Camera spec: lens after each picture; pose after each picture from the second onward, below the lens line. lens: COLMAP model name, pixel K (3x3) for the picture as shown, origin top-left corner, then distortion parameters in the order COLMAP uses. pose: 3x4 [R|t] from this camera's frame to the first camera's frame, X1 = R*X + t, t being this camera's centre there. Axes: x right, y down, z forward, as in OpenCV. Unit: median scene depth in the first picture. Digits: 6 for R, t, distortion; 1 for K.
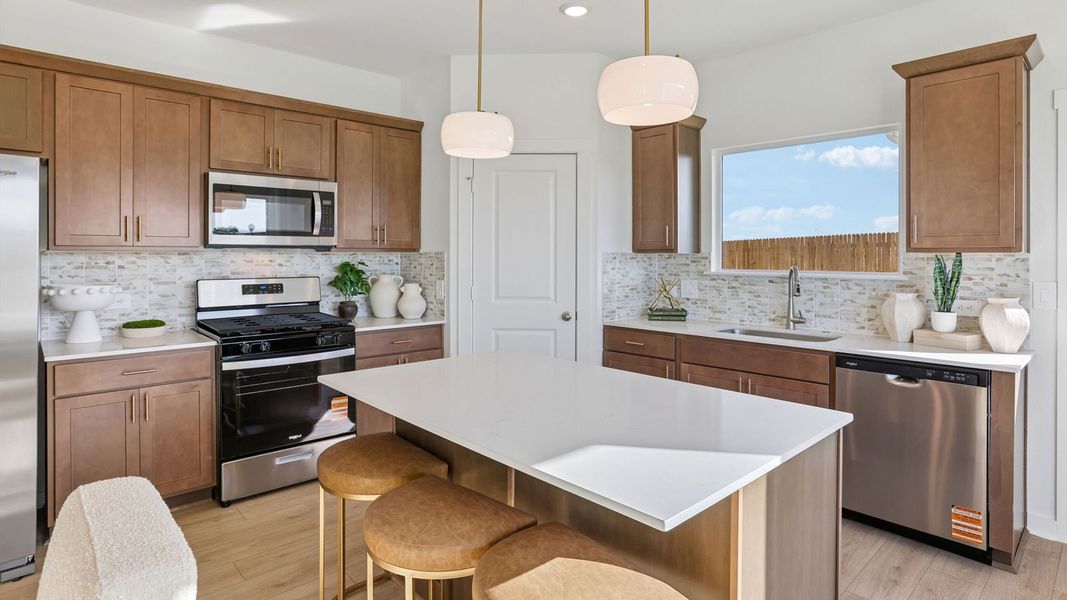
lens RADIAL K [[561.5, 0, 513.4], [0, 561.5, 253.5], [0, 0, 1]] dist [0.017472, -0.000170]
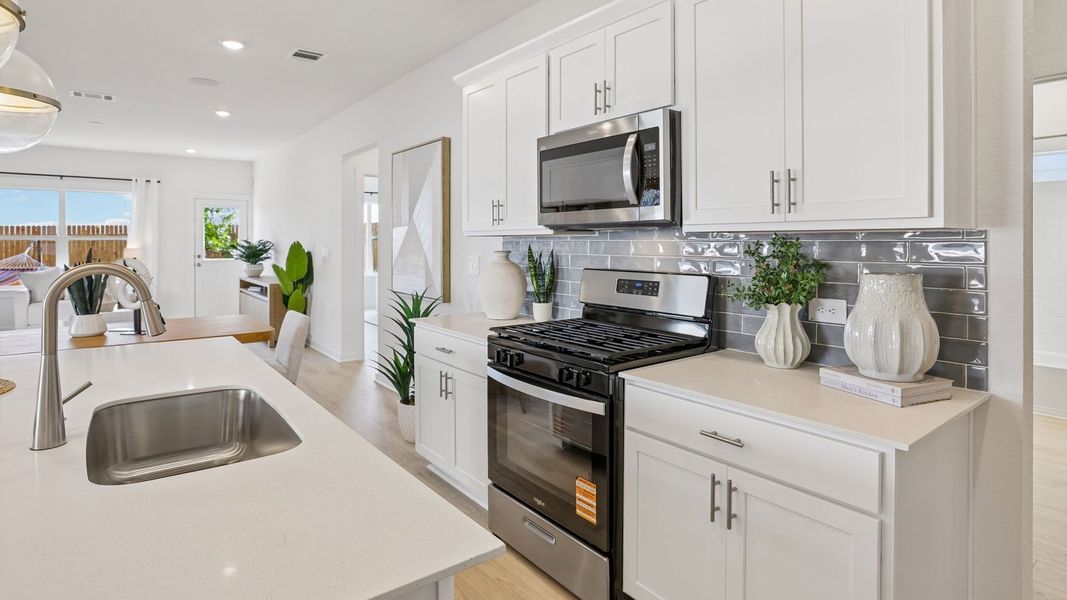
lens RADIAL K [[561.3, 0, 553.9], [0, 561.3, 253.3], [0, 0, 1]] dist [-0.014054, 0.012900]
pose [[-0.057785, 0.019030, -0.998148, 0.274232], [0.004501, 0.999813, 0.018802, 0.008090], [0.998319, -0.003406, -0.057860, 1.011213]]
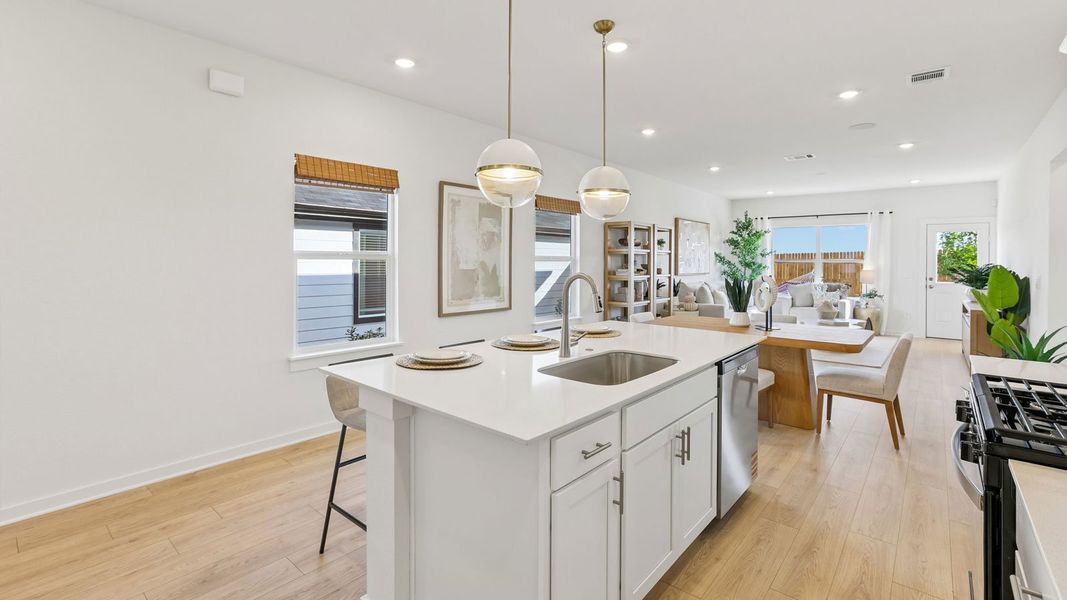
lens RADIAL K [[491.2, 0, 519.0], [0, 491.2, 265.3], [0, 0, 1]] dist [-0.023212, 0.006665]
pose [[-0.990949, -0.009633, -0.133892, 0.092938], [-0.010294, 0.999938, 0.004245, 0.008019], [0.133843, 0.005585, -0.990987, 1.304242]]
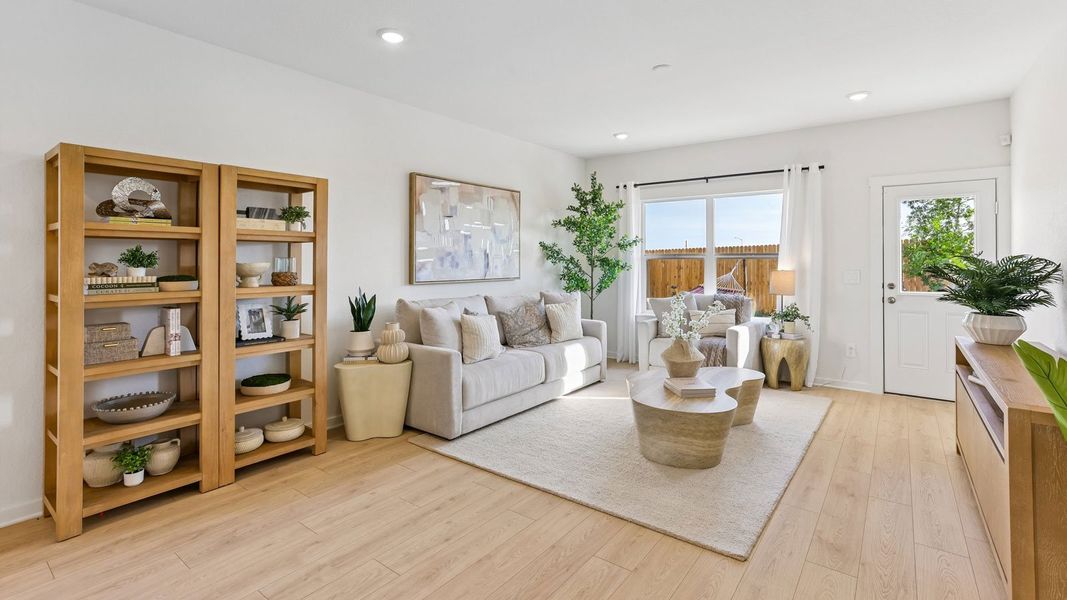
lens RADIAL K [[491.2, 0, 528.1], [0, 491.2, 261.1], [0, 0, 1]] dist [-0.023212, 0.006665]
pose [[-0.982227, -0.003021, -0.187673, -1.068143], [-0.002337, 0.999990, -0.003869, 0.004830], [0.187683, -0.003362, -0.982224, 0.279252]]
